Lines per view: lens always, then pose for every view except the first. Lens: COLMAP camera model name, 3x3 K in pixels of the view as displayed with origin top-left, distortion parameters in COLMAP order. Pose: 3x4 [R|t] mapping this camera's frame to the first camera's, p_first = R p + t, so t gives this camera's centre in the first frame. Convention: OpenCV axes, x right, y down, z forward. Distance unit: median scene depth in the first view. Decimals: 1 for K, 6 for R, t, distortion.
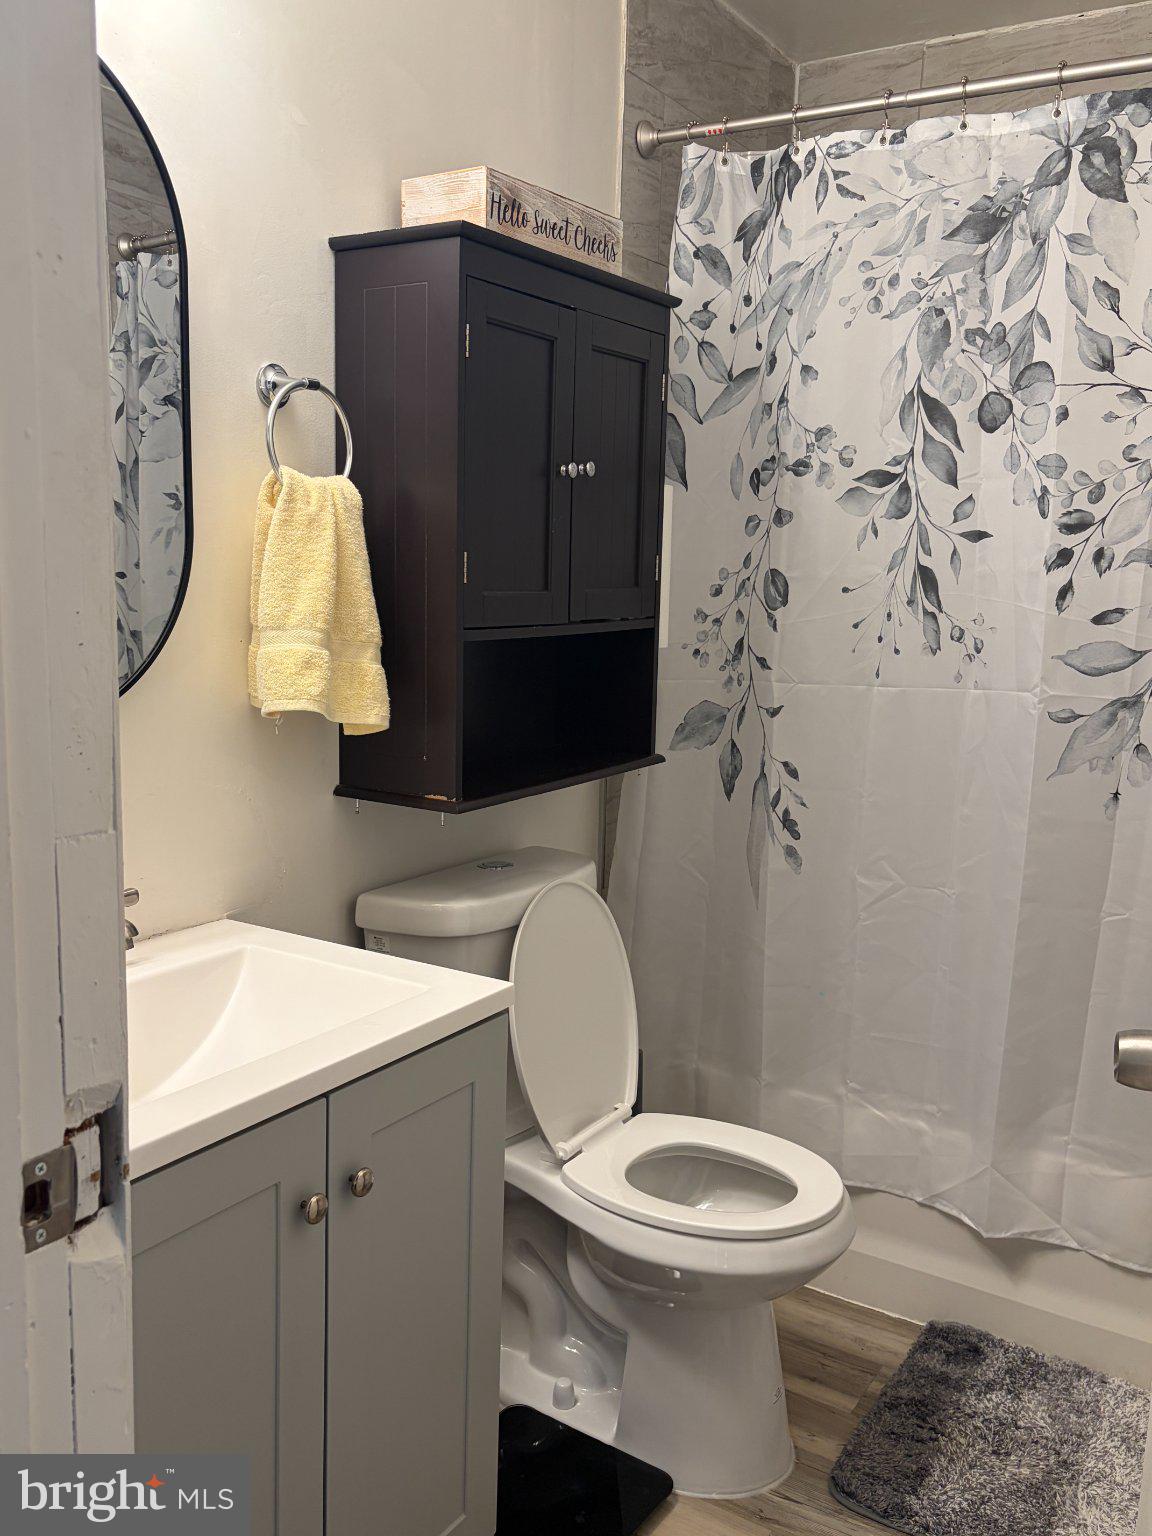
lens RADIAL K [[1340.2, 0, 575.9], [0, 1340.2, 767.8], [0, 0, 1]] dist [0.011326, -0.000162]
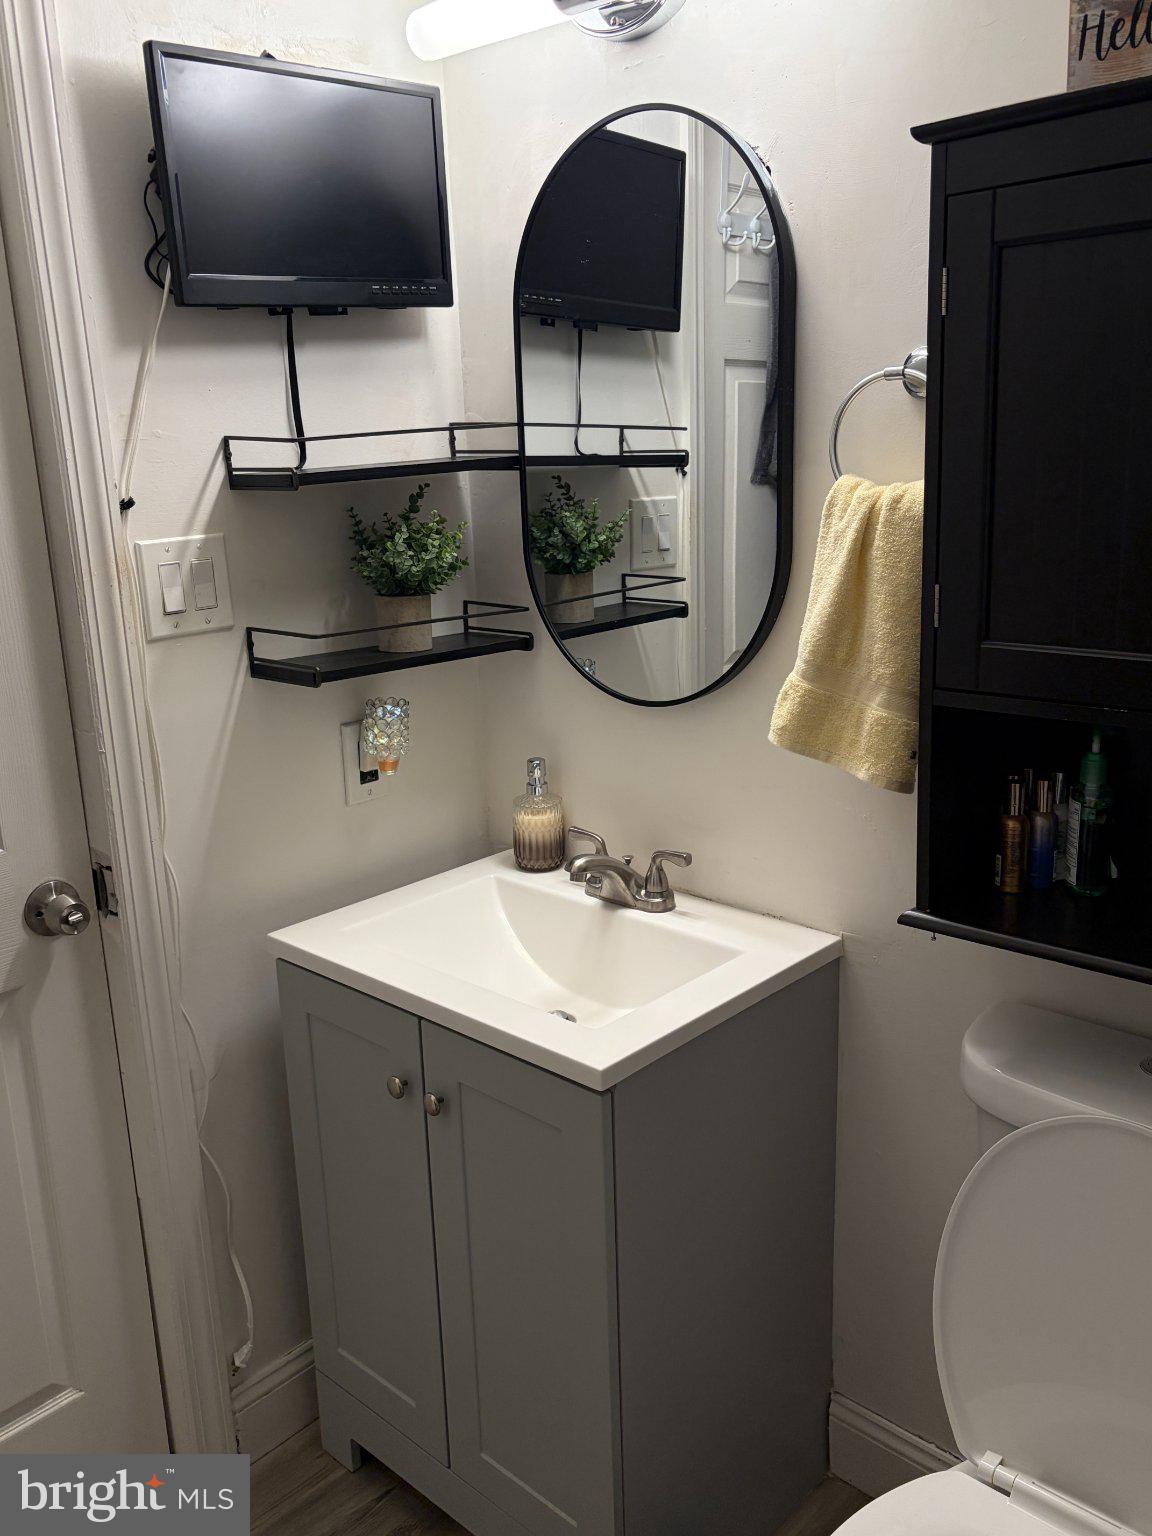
lens RADIAL K [[1340.2, 0, 575.0], [0, 1340.2, 770.5], [0, 0, 1]] dist [0.011326, -0.000162]
pose [[-0.180699, 0.240750, -0.953618, 0.656259], [-0.120740, 0.956815, 0.264436, -0.230773], [0.976099, 0.162923, -0.143827, 0.915355]]
